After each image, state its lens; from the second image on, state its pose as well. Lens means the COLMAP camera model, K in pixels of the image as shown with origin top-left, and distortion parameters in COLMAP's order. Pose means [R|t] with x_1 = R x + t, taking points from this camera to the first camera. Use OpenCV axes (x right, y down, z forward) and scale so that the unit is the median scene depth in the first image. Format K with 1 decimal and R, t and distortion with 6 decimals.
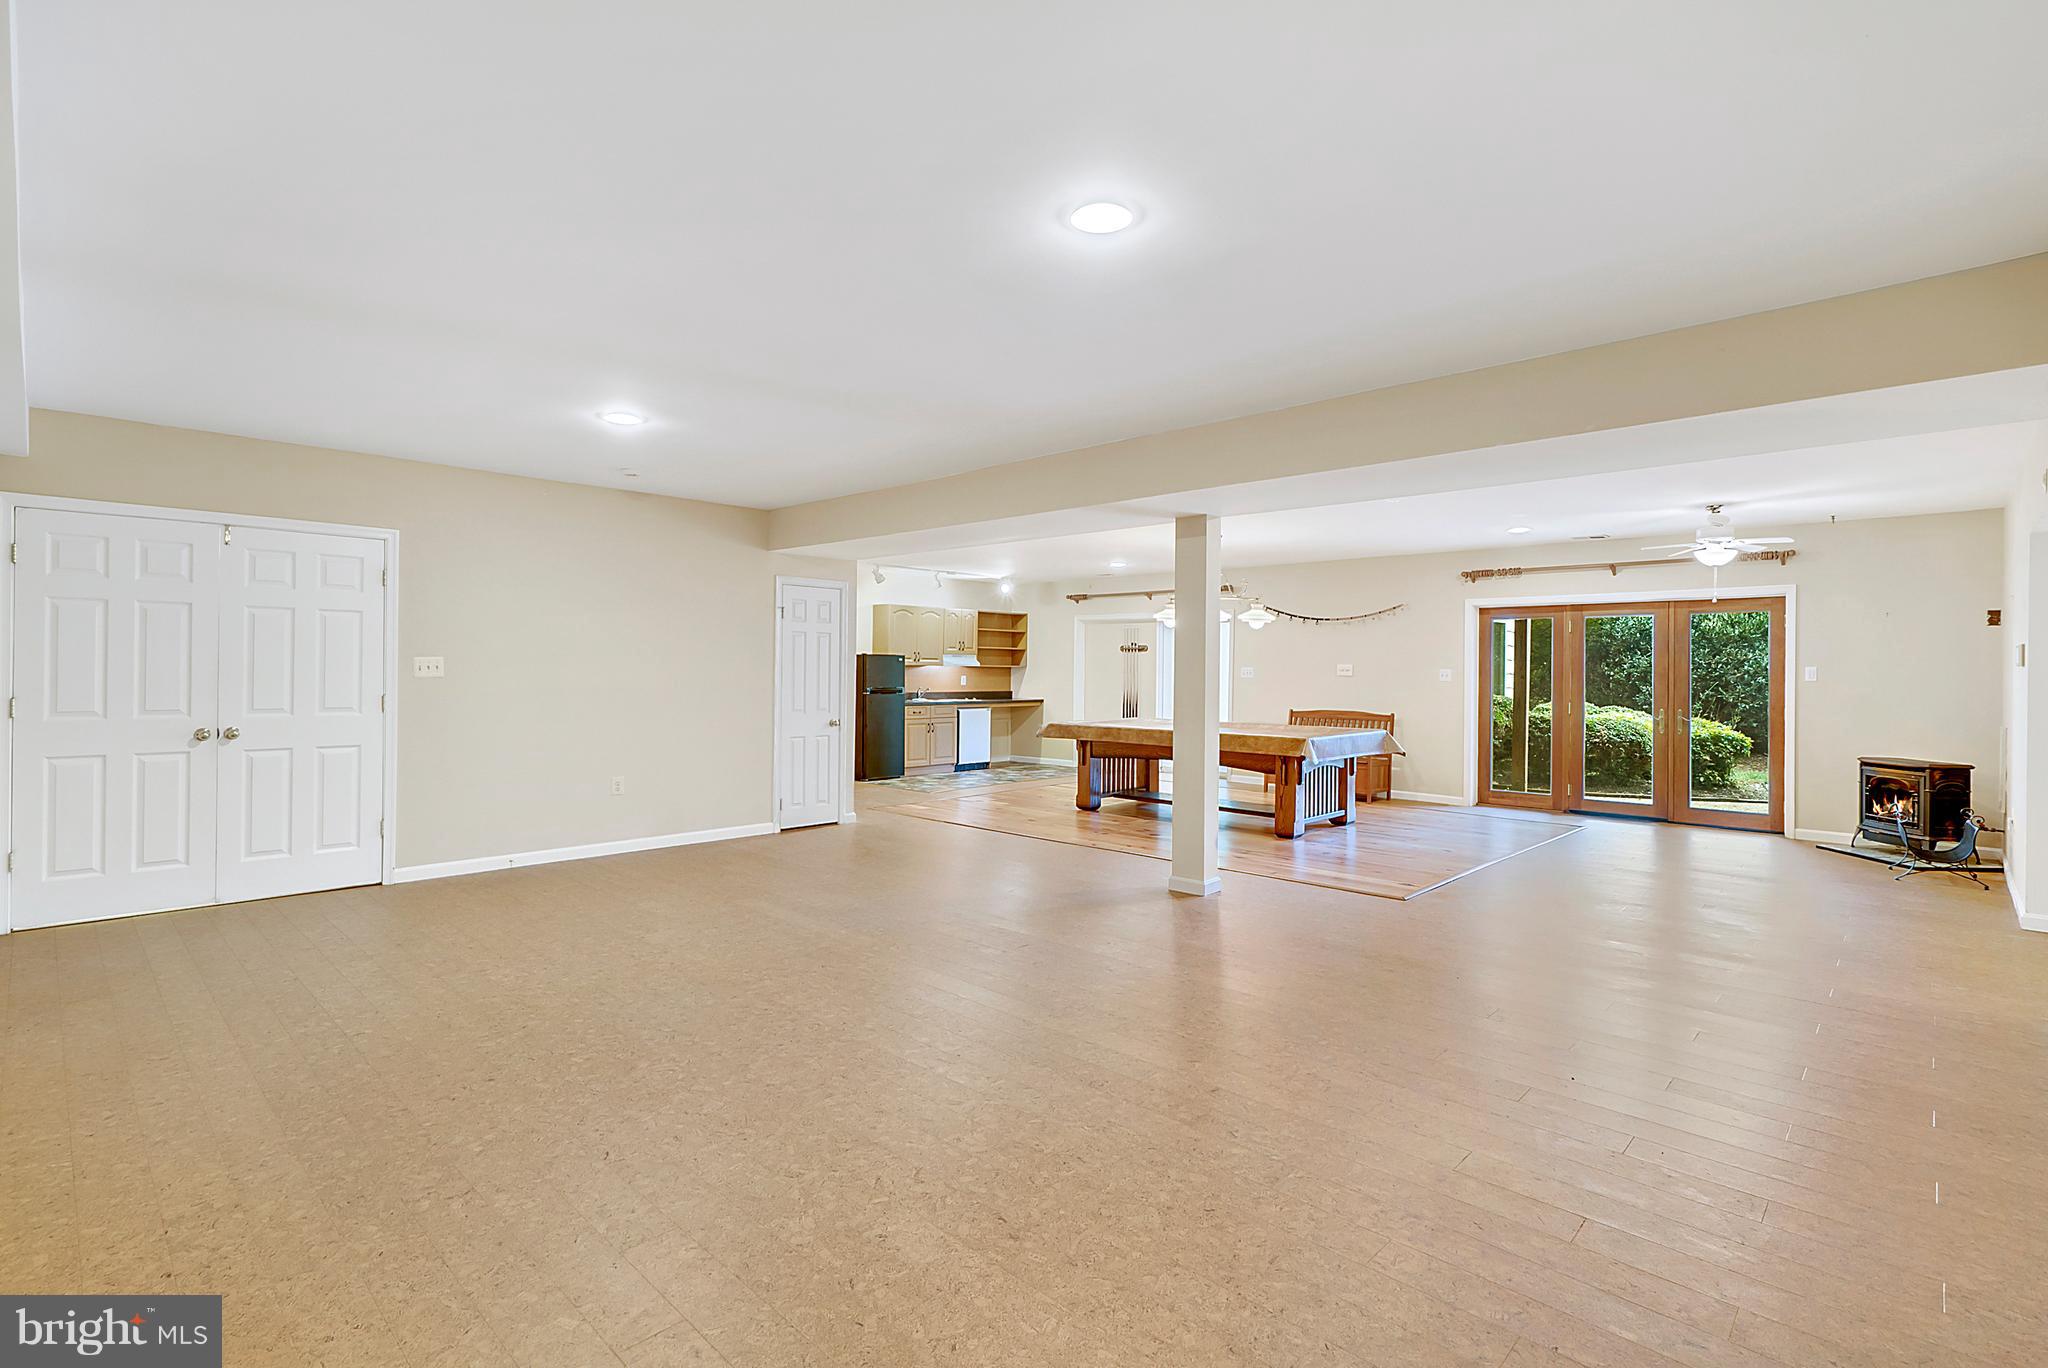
lens RADIAL K [[940.0, 0, 1025.3], [0, 940.0, 670.1], [0, 0, 1]] dist [-0.009373, 0.001251]
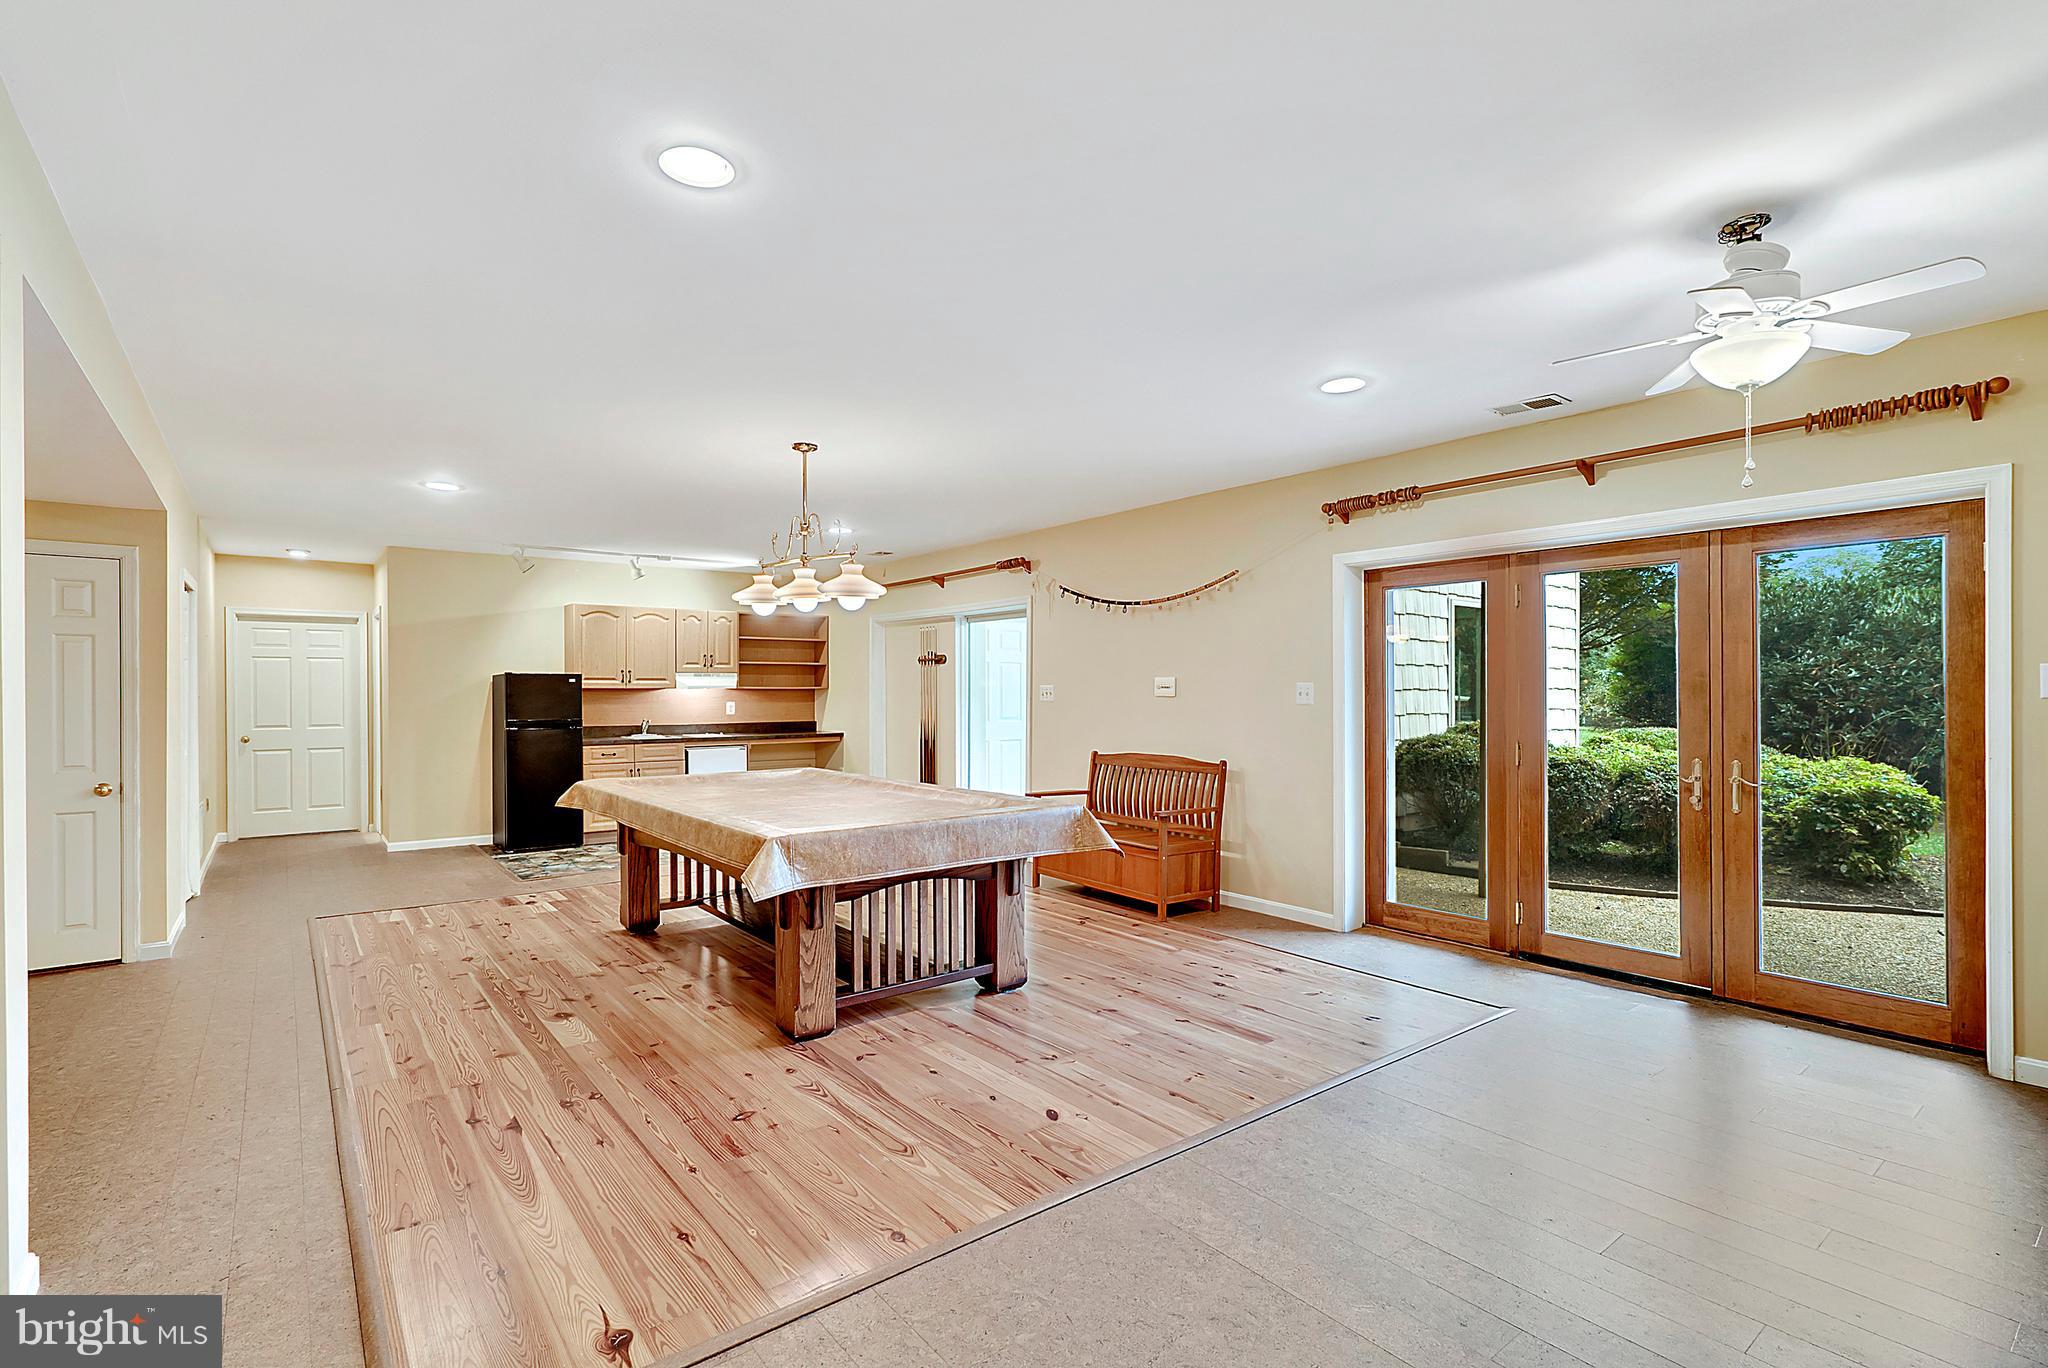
lens RADIAL K [[940.0, 0, 1013.3], [0, 940.0, 698.2], [0, 0, 1]] dist [-0.009373, 0.001251]
pose [[0.988888, -0.012019, -0.148174, 0.365947], [0.012940, 0.999902, 0.005250, 0.003350], [0.148097, -0.007109, 0.988947, 0.429970]]
